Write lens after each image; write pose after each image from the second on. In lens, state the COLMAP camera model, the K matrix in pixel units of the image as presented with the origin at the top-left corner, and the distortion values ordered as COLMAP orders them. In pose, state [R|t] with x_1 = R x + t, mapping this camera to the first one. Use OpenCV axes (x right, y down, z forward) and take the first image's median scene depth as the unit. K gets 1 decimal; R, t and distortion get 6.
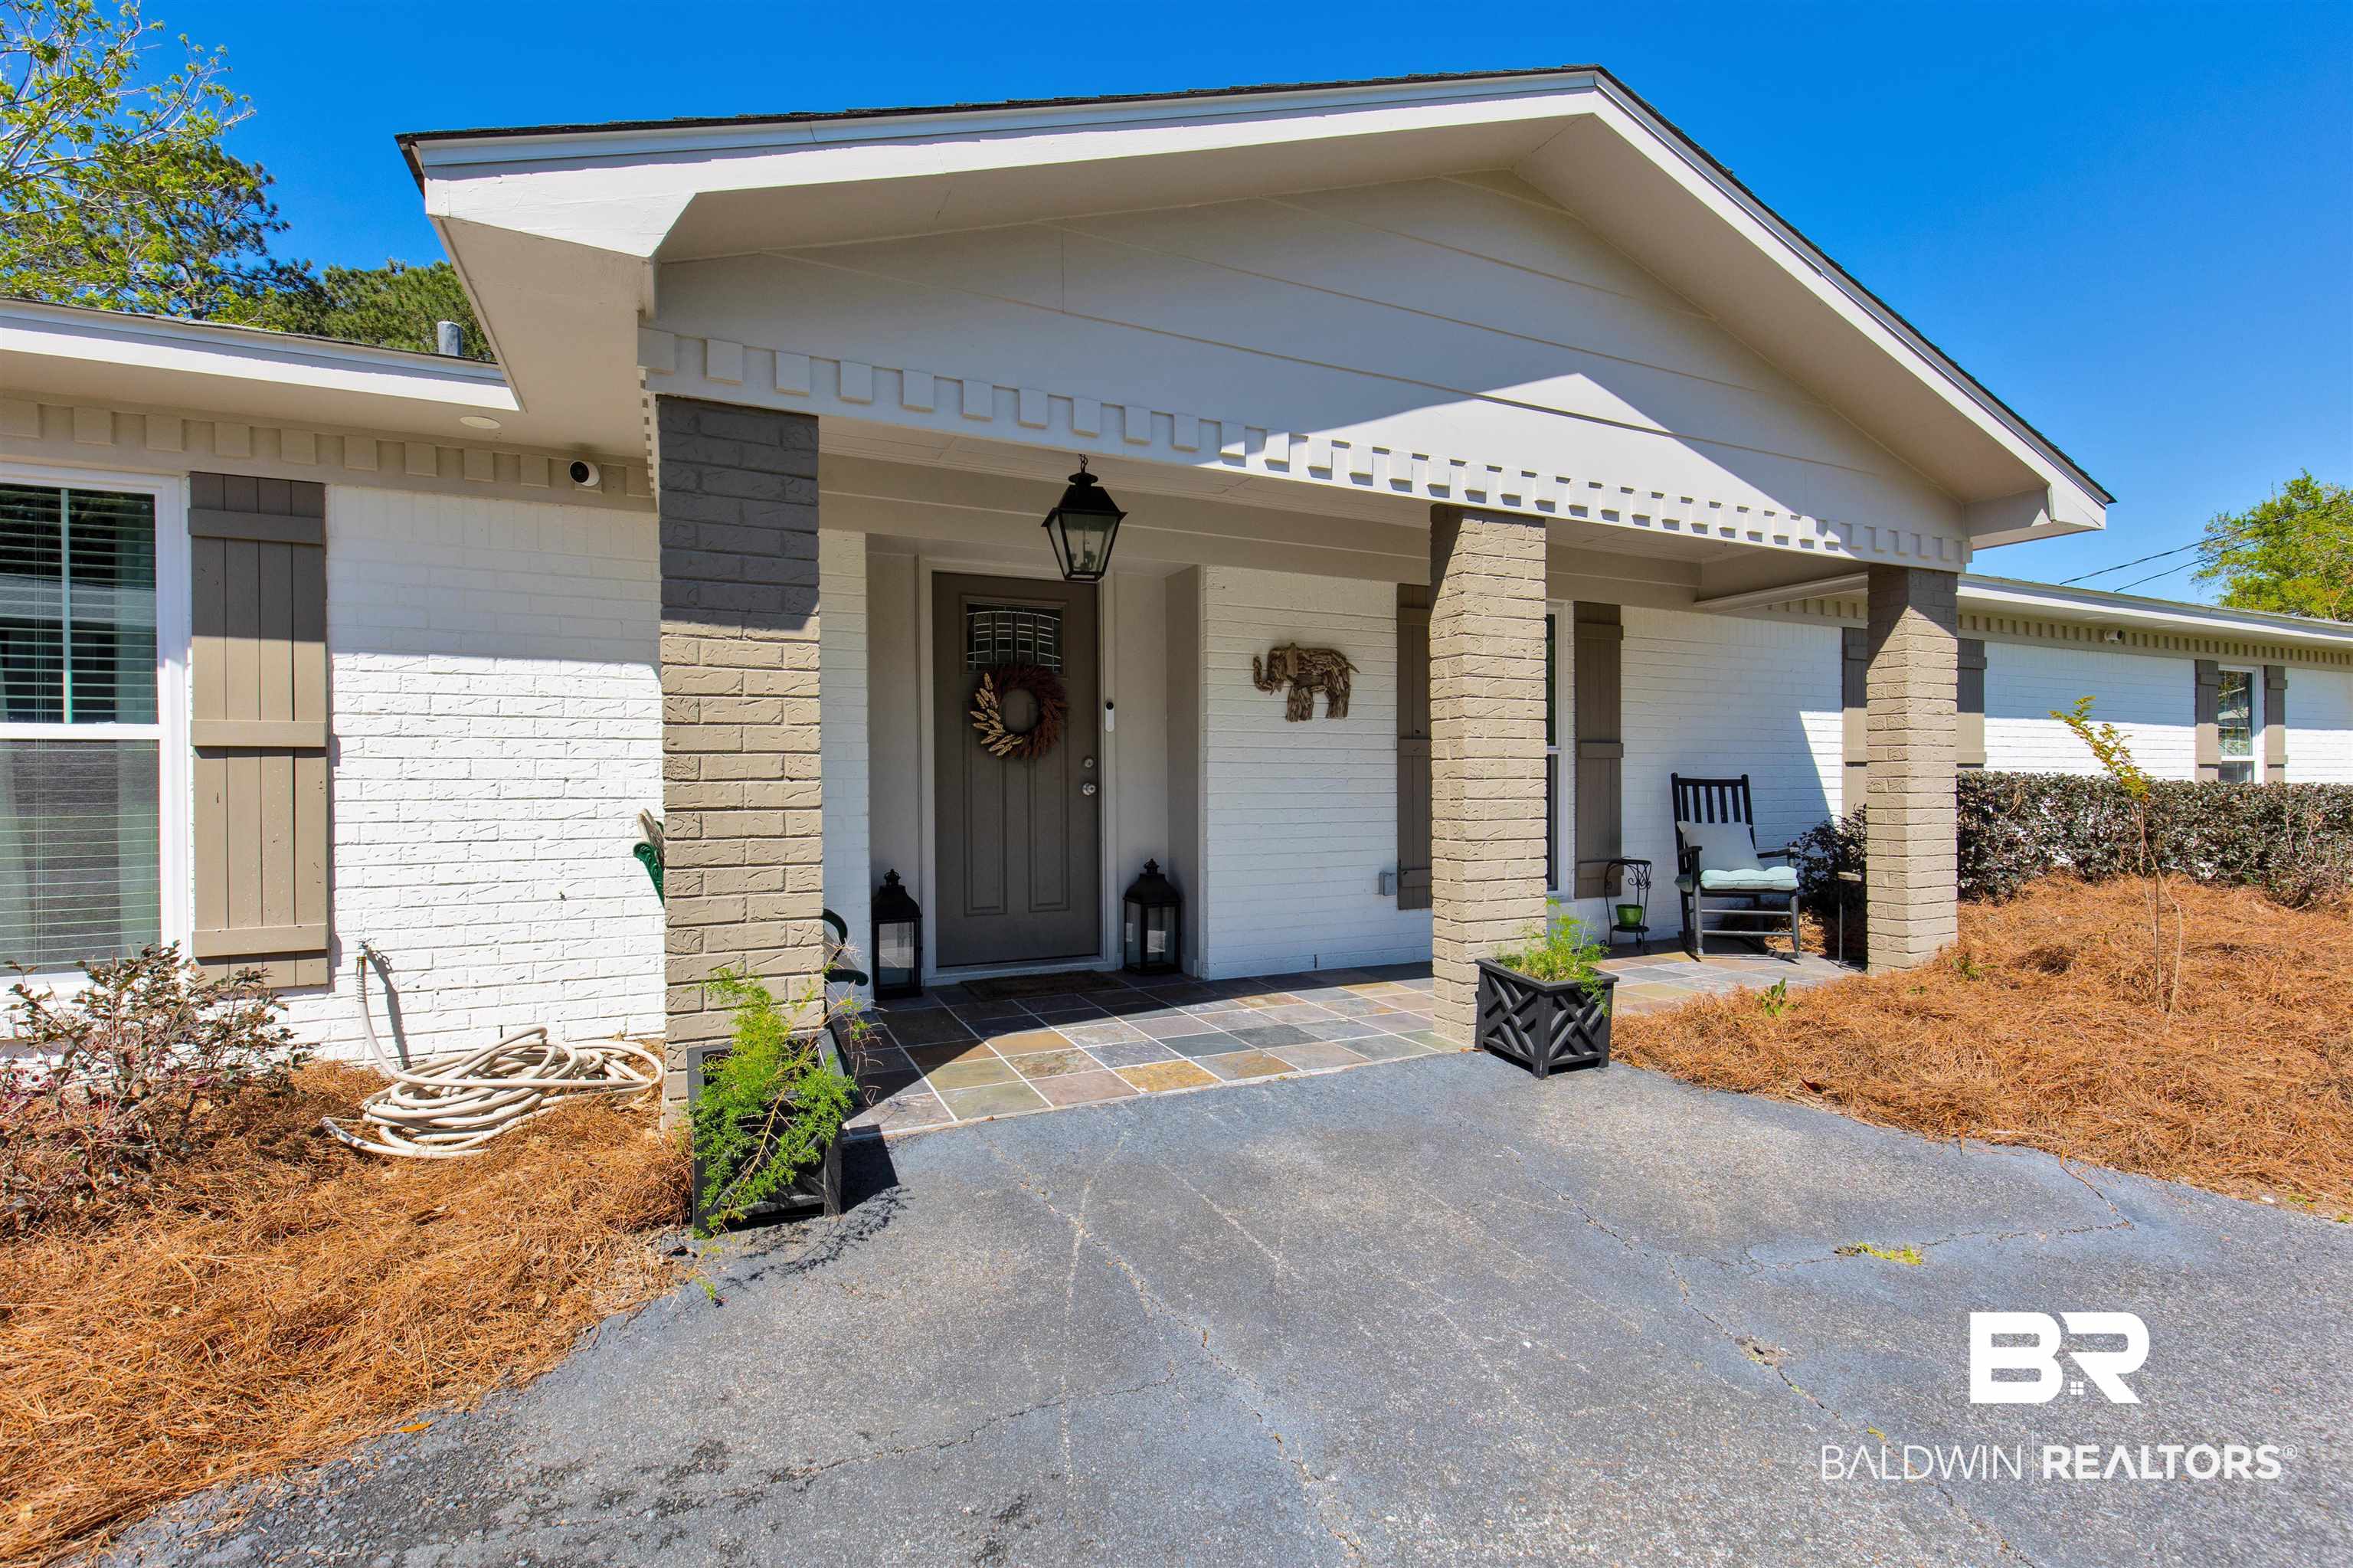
lens RADIAL K [[1080.1, 0, 1186.5], [0, 1080.1, 786.0], [0, 0, 1]] dist [0.000196, -0.000113]
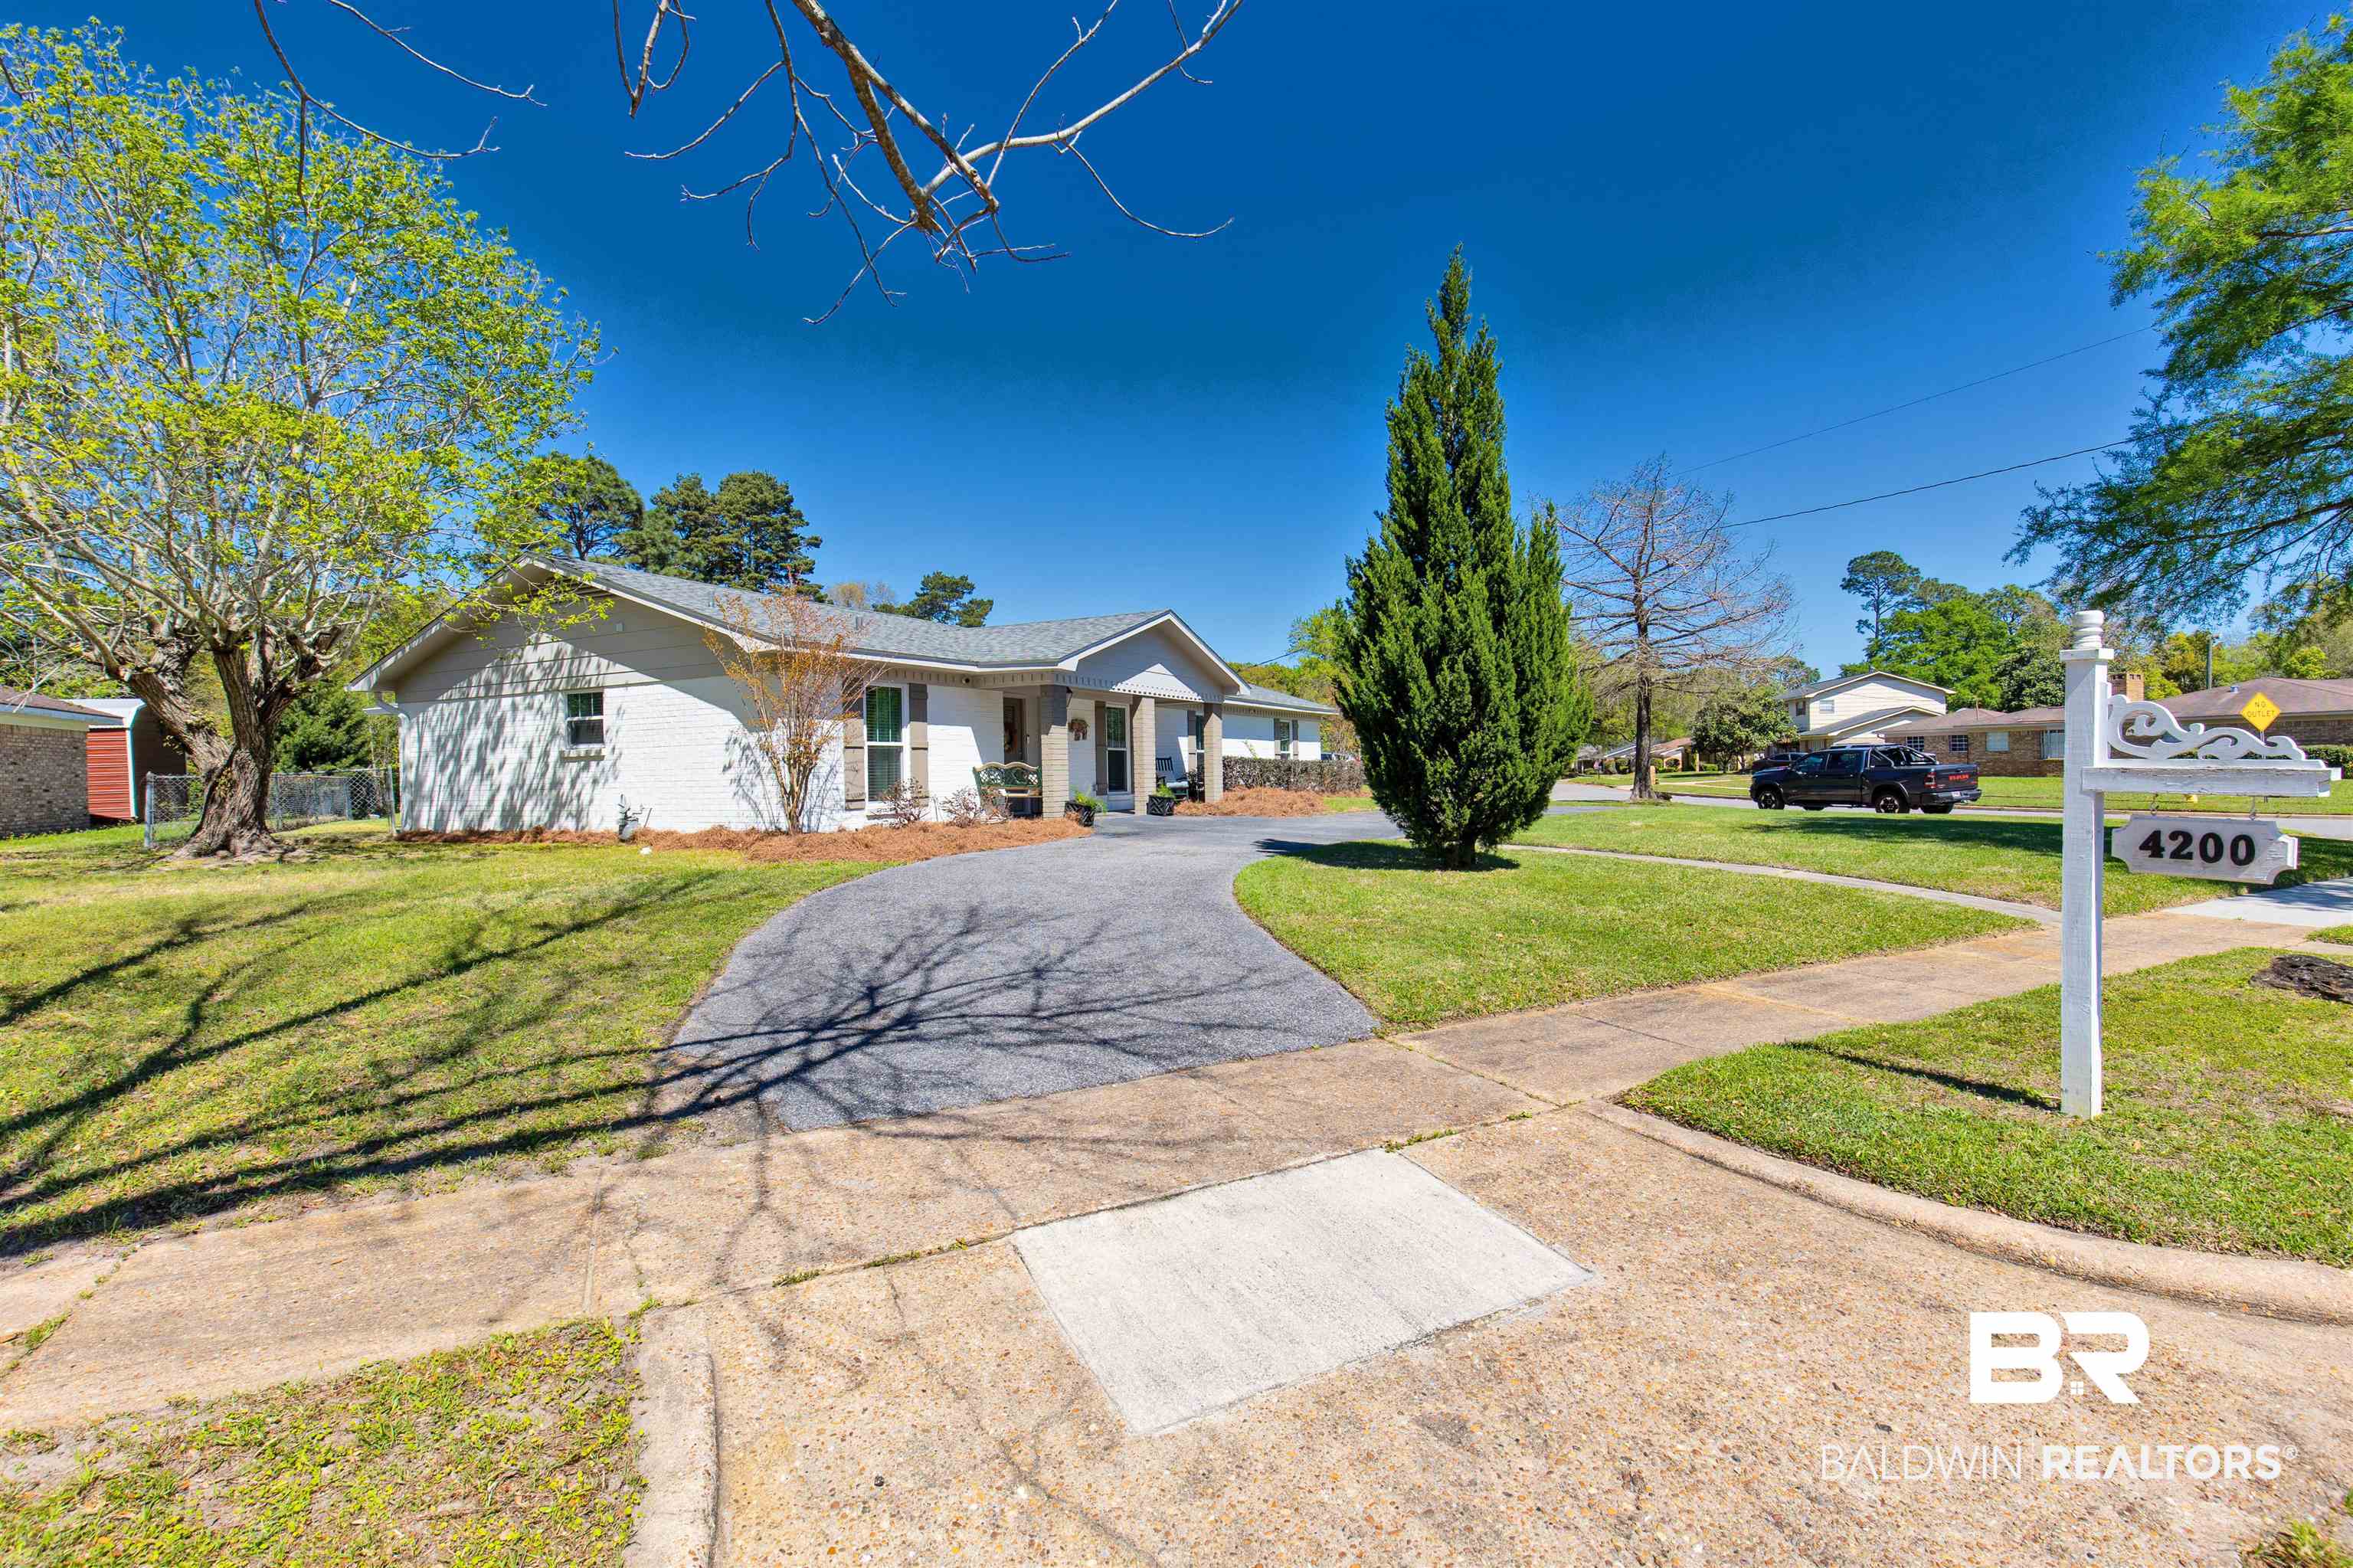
lens RADIAL K [[1080.1, 0, 1186.5], [0, 1080.1, 786.0], [0, 0, 1]] dist [0.000196, -0.000113]
pose [[0.797498, -0.015355, 0.603126, -1.657661], [0.011269, 0.999881, 0.010556, 0.052720], [-0.603216, -0.001622, 0.797576, -1.932720]]
